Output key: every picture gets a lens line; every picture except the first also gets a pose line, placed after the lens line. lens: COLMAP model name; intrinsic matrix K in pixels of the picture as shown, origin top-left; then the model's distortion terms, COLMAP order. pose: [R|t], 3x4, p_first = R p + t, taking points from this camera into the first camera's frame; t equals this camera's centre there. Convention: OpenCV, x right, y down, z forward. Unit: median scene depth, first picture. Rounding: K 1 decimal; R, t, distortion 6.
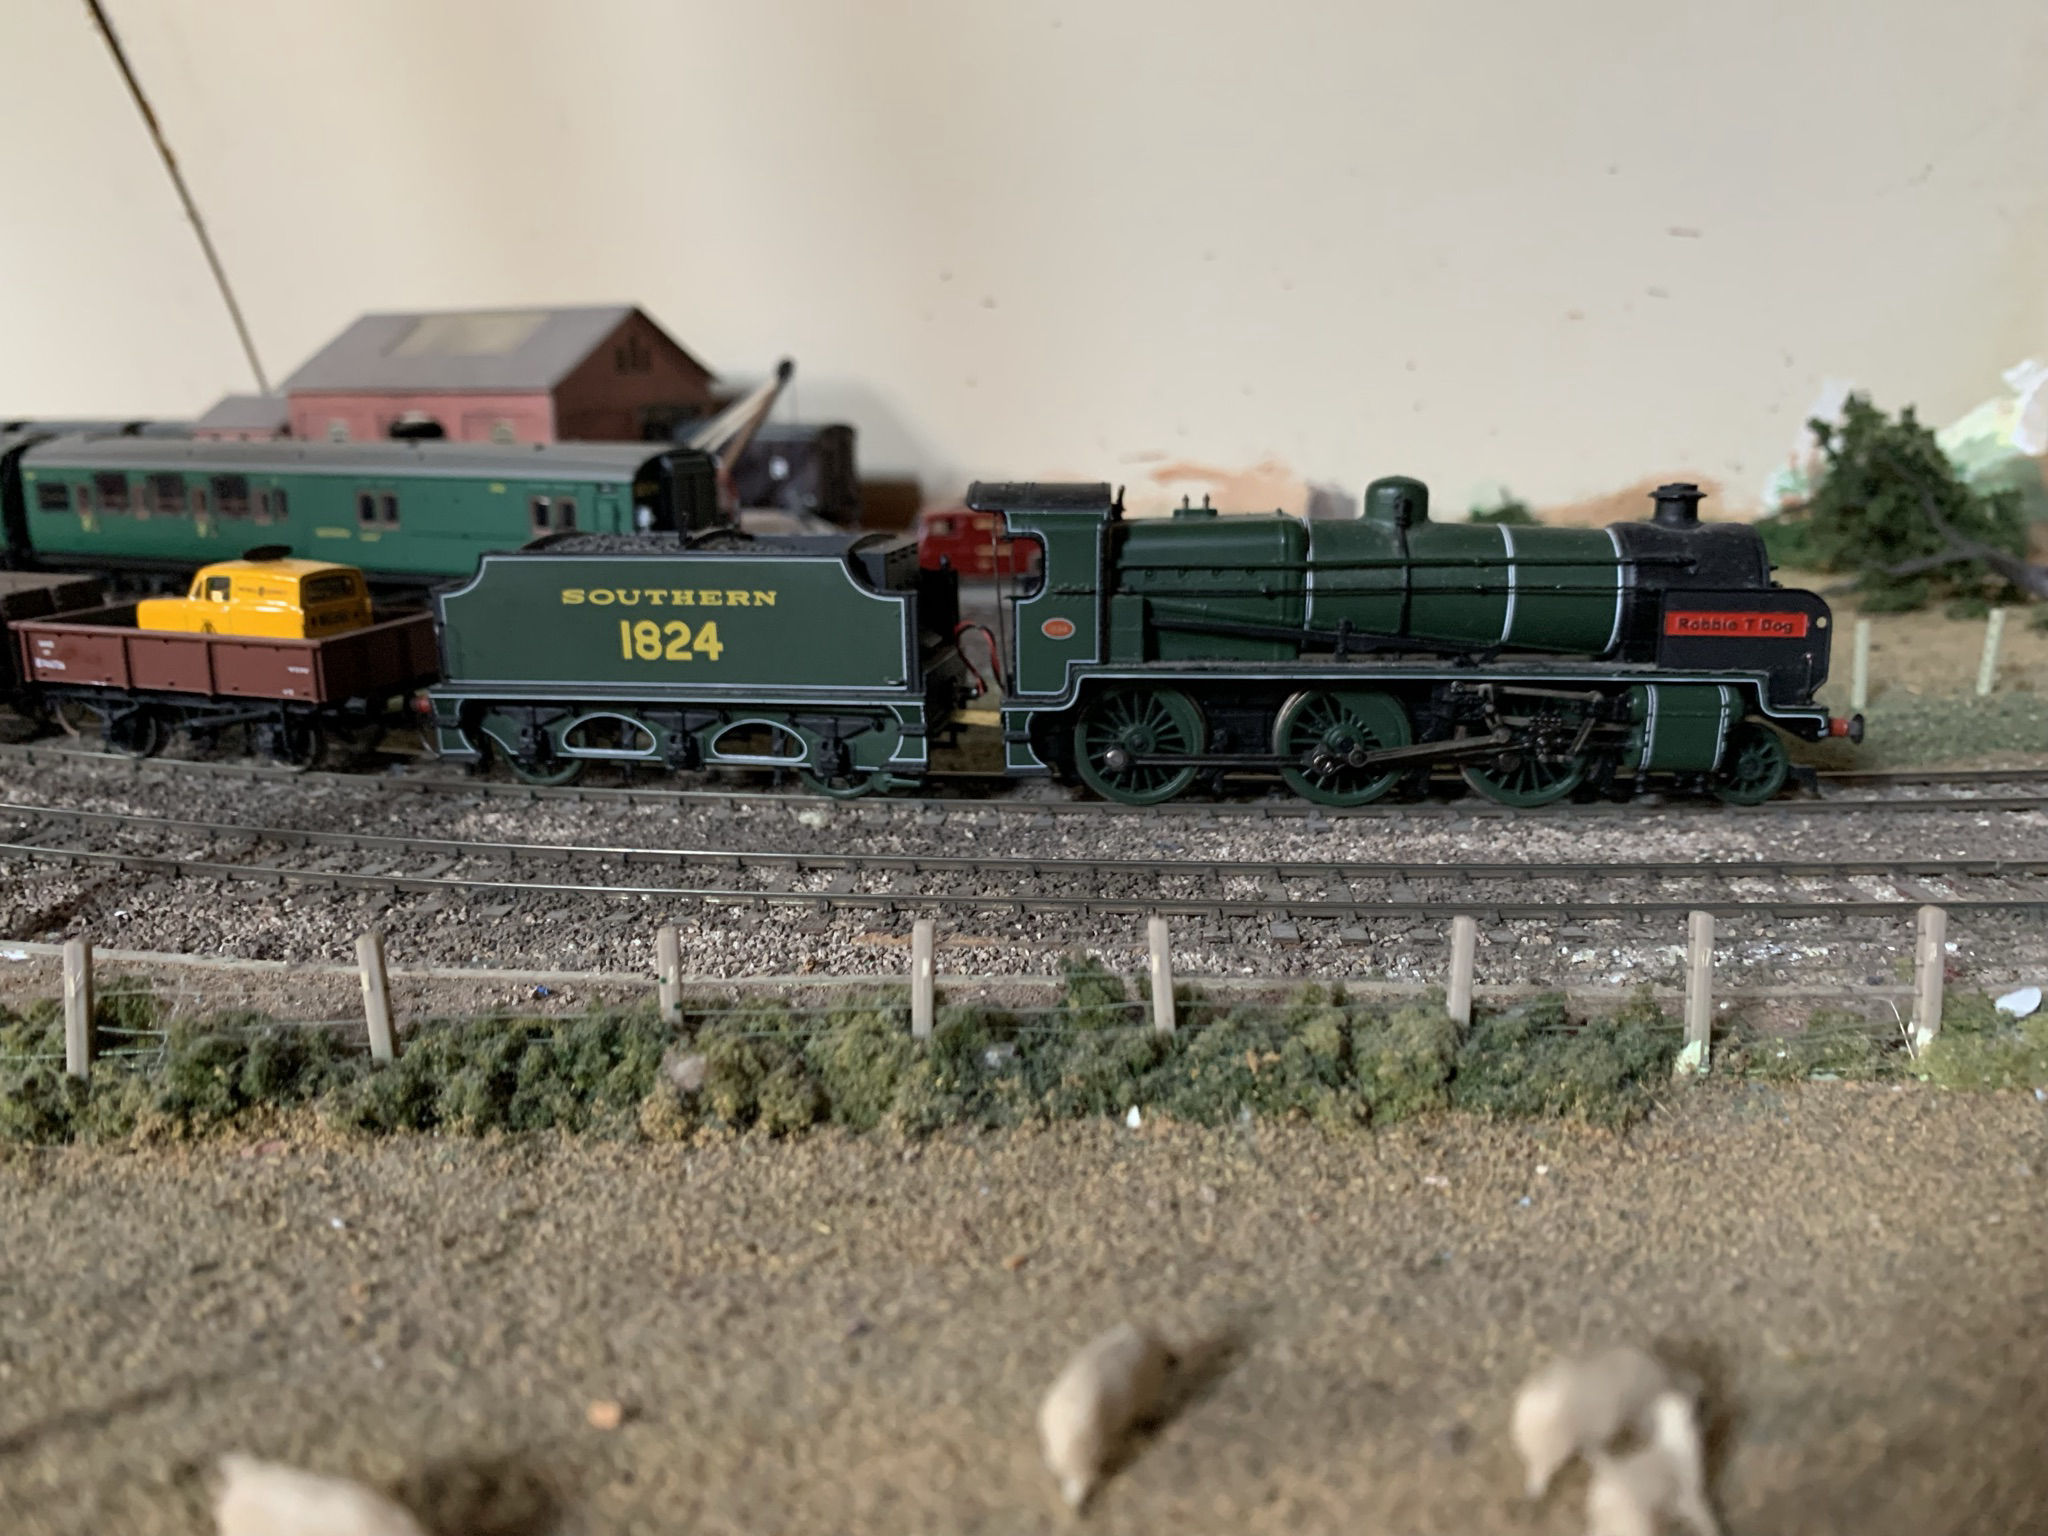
lens RADIAL K [[1602.5, 0, 1038.4], [0, 1602.5, 760.7], [0, 0, 1]] dist [0.000867, -0.020833]
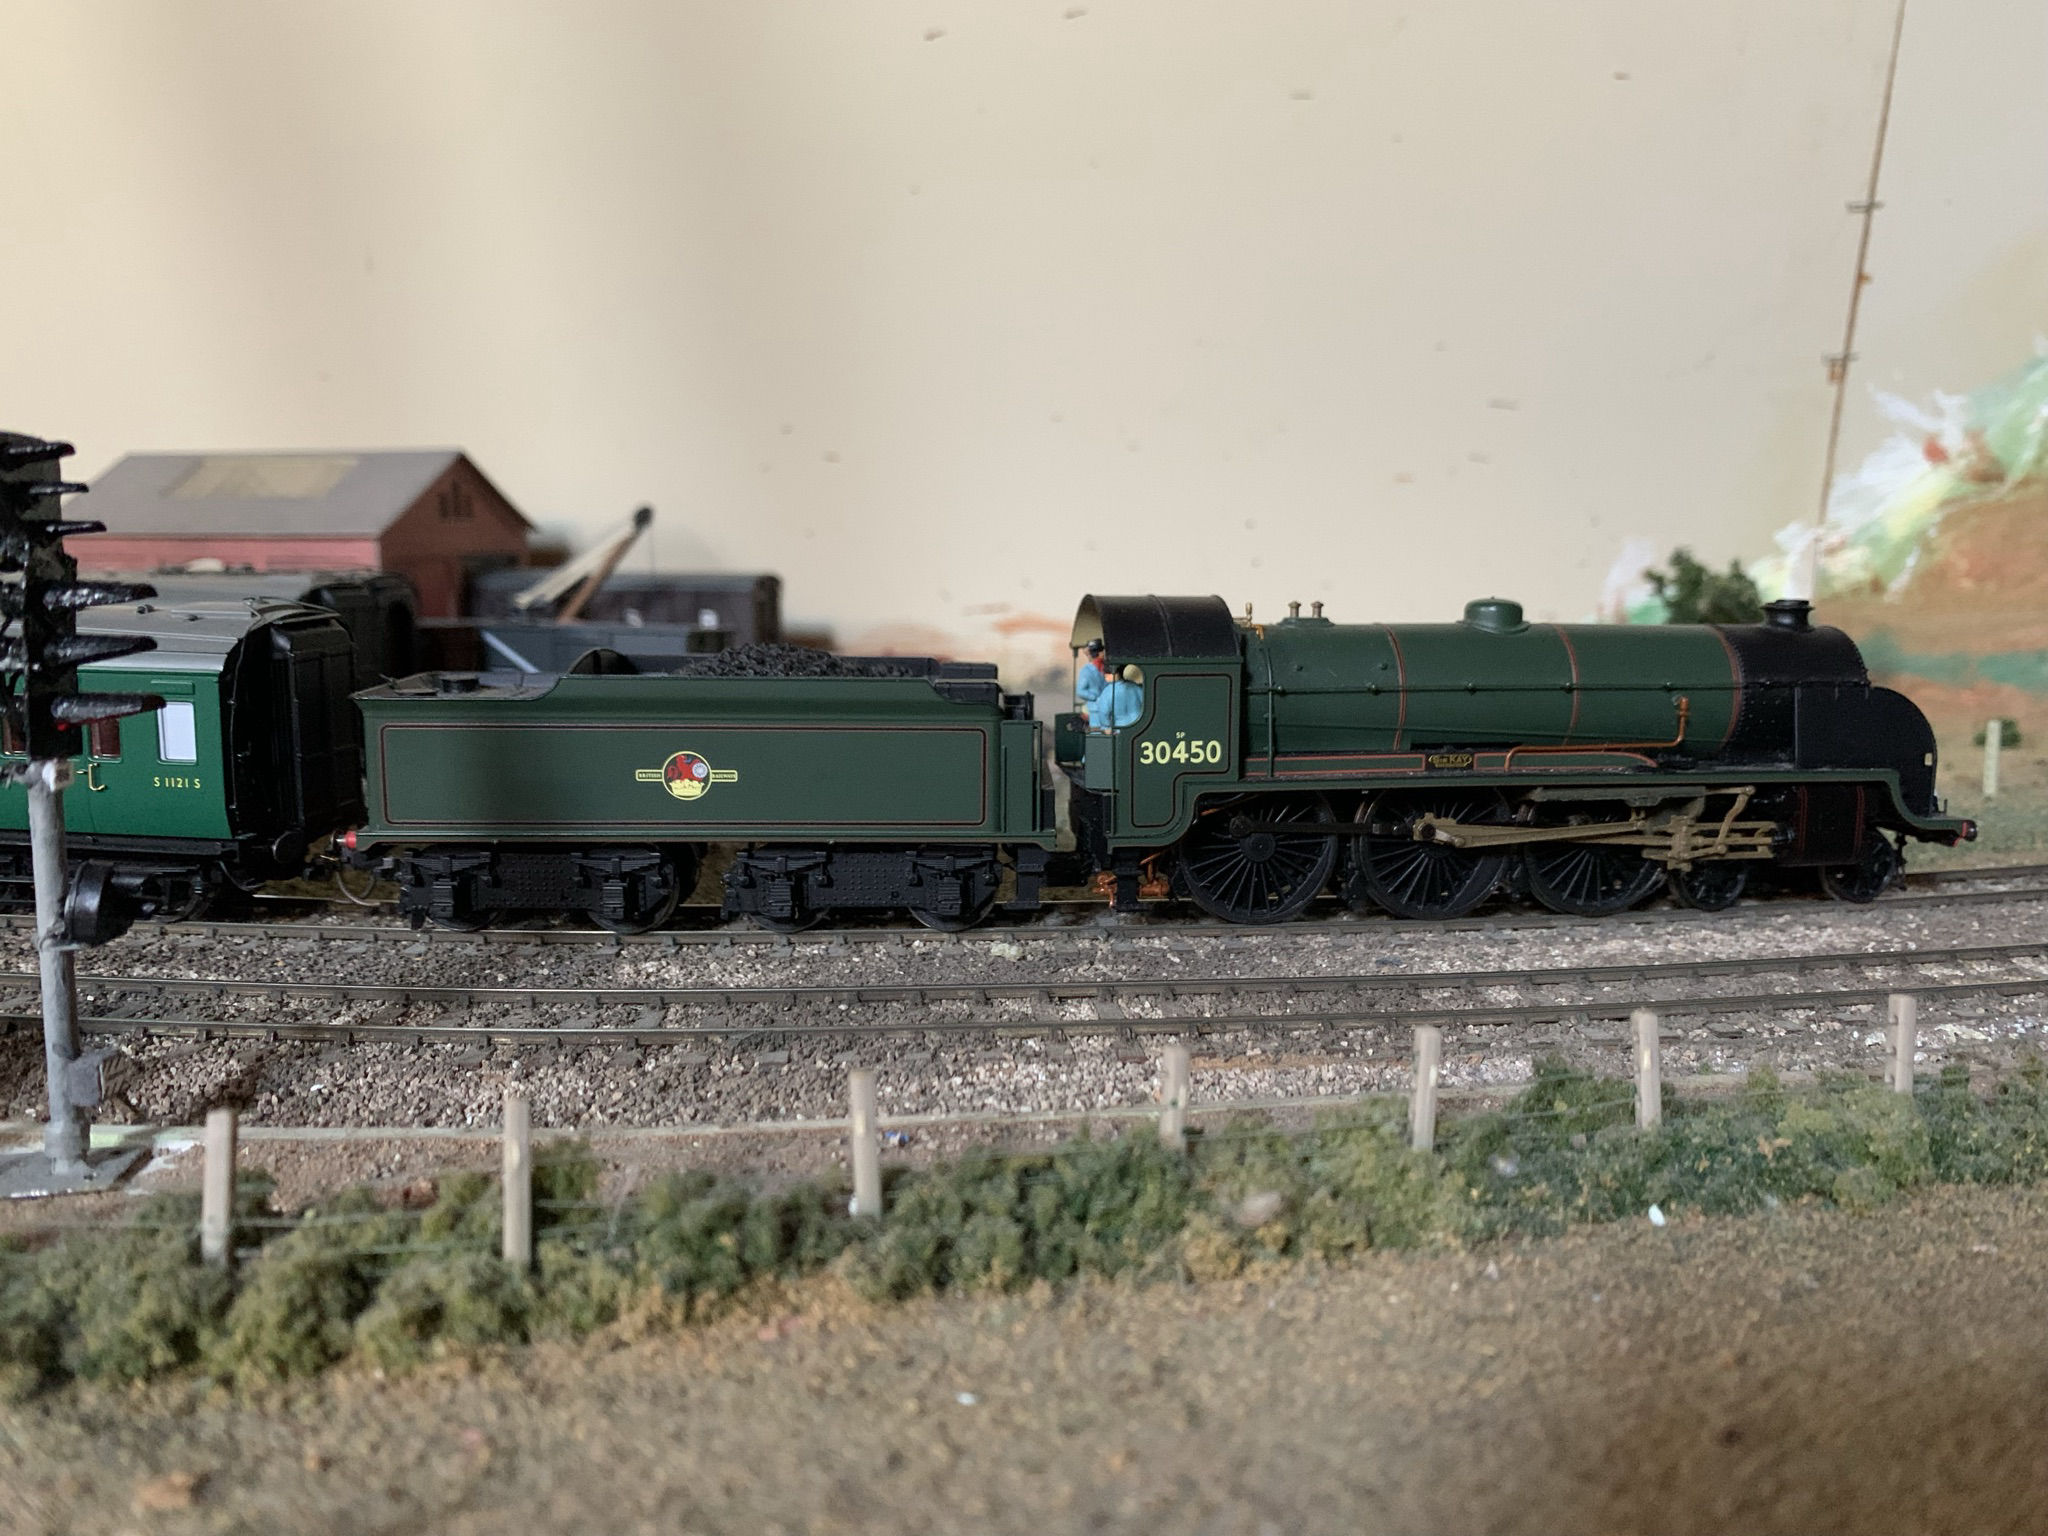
lens RADIAL K [[1602.5, 0, 1023.7], [0, 1602.5, 741.1], [0, 0, 1]] dist [0.000867, -0.020833]
pose [[0.977801, -0.014084, 0.209061, -0.510922], [0.038095, 0.993059, -0.111275, 0.028633], [-0.206043, 0.116769, 0.971551, 0.093352]]
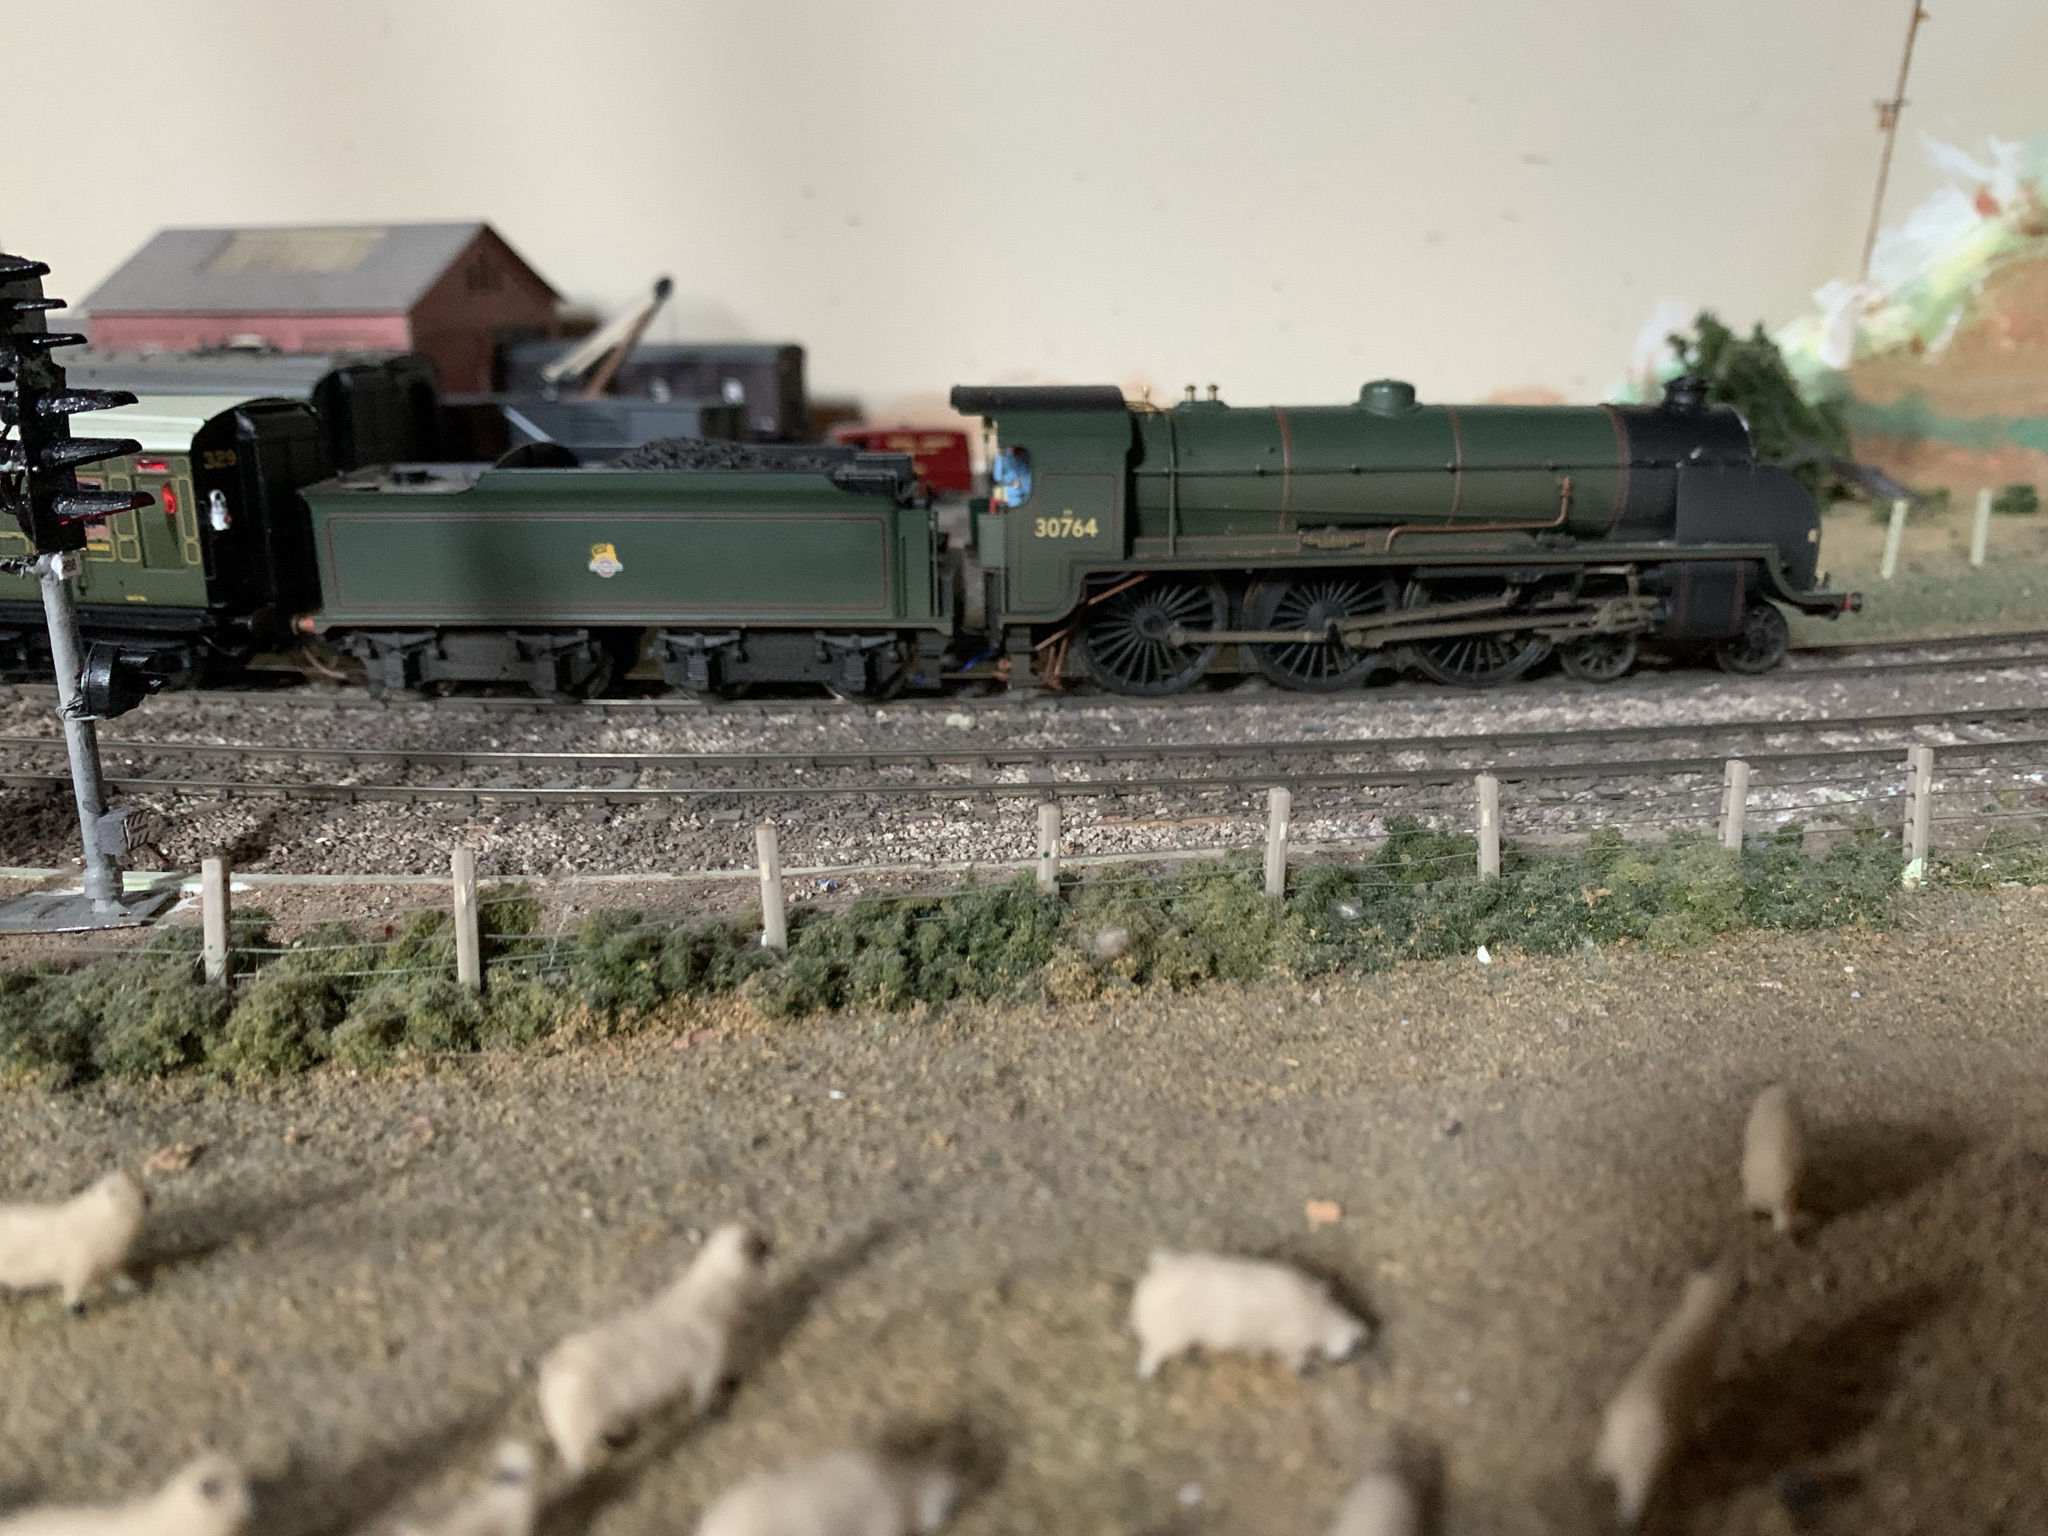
lens RADIAL K [[1602.5, 0, 1027.5], [0, 1602.5, 754.4], [0, 0, 1]] dist [0.000867, -0.020833]
pose [[0.985638, -0.045701, 0.162570, -0.414583], [0.039401, 0.998350, 0.041766, 0.027272], [-0.164210, -0.034761, 0.985813, -0.028497]]
